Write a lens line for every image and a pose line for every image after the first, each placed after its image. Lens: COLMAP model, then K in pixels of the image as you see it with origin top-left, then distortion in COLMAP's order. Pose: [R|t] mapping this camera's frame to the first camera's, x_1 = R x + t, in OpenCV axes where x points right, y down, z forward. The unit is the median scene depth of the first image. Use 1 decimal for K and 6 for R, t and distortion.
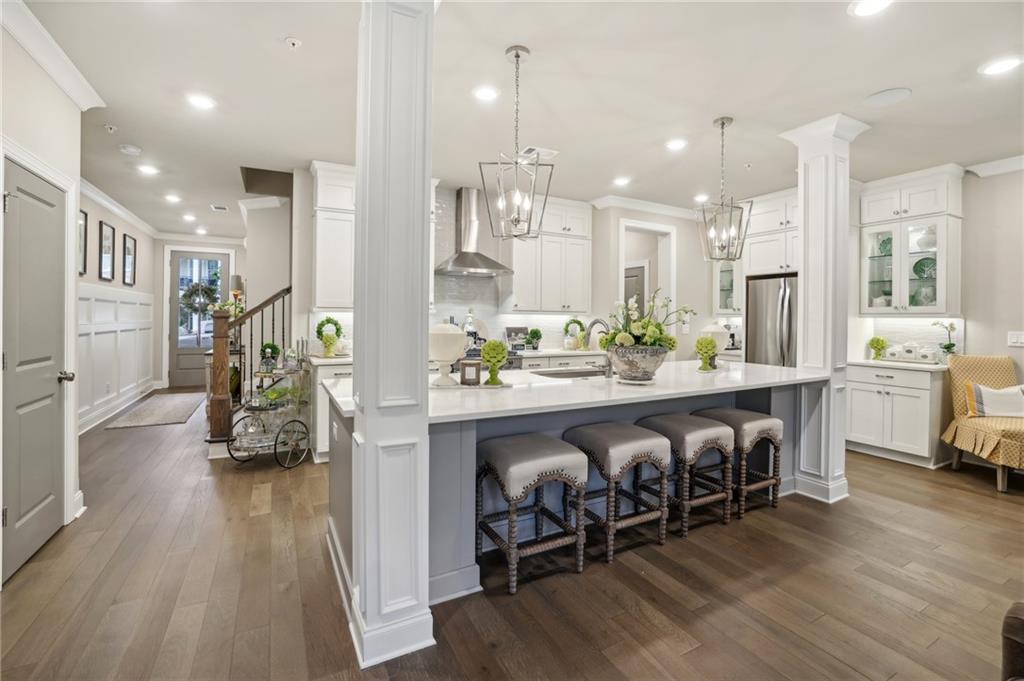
lens RADIAL K [[453.4, 0, 510.0], [0, 453.4, 320.9], [0, 0, 1]] dist [-0.022418, 0.000884]
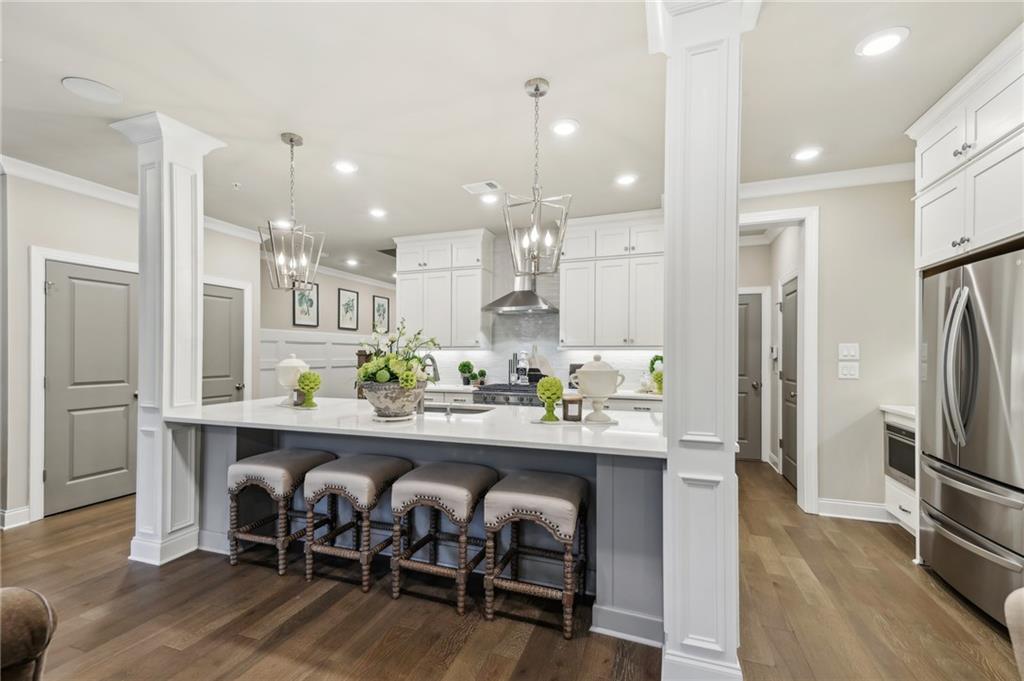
lens RADIAL K [[430.9, 0, 507.1], [0, 430.9, 357.2], [0, 0, 1]] dist [0.006245, -0.001237]
pose [[0.676779, -0.004299, -0.736173, 0.956602], [0.000929, 0.999987, -0.004985, 0.008211], [0.736185, 0.002690, 0.676775, 0.477080]]
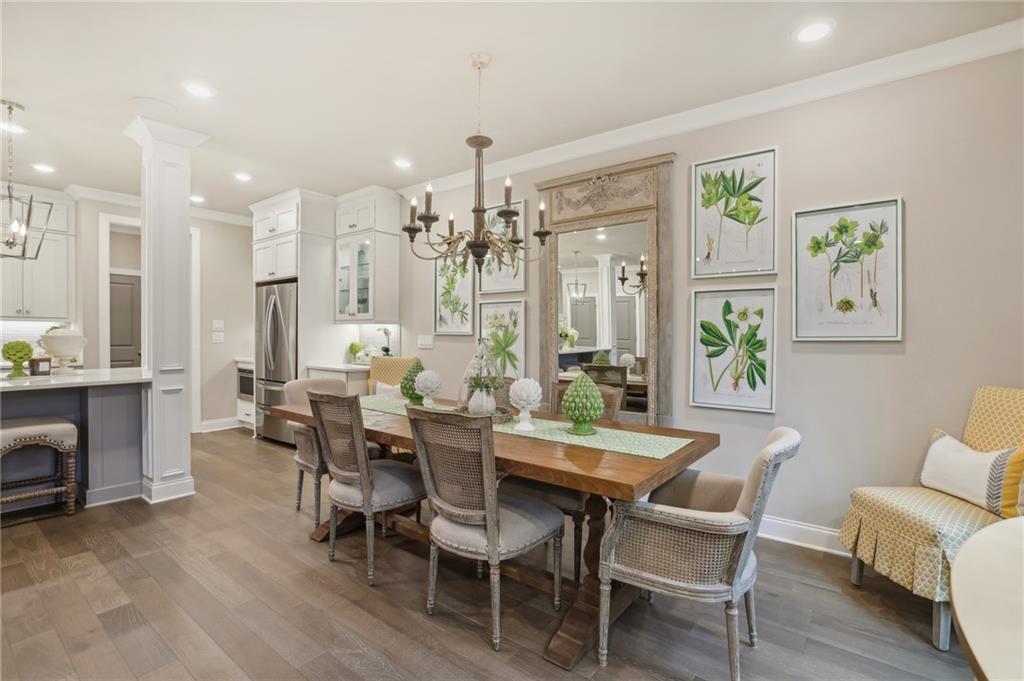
lens RADIAL K [[501.5, 0, 510.3], [0, 501.5, 341.0], [0, 0, 1]] dist [-0.000589, 0.000011]
pose [[0.908660, -0.007567, 0.417468, 0.960583], [0.003099, 0.999930, 0.011380, 0.029283], [-0.417525, -0.009047, 0.908621, -0.366587]]
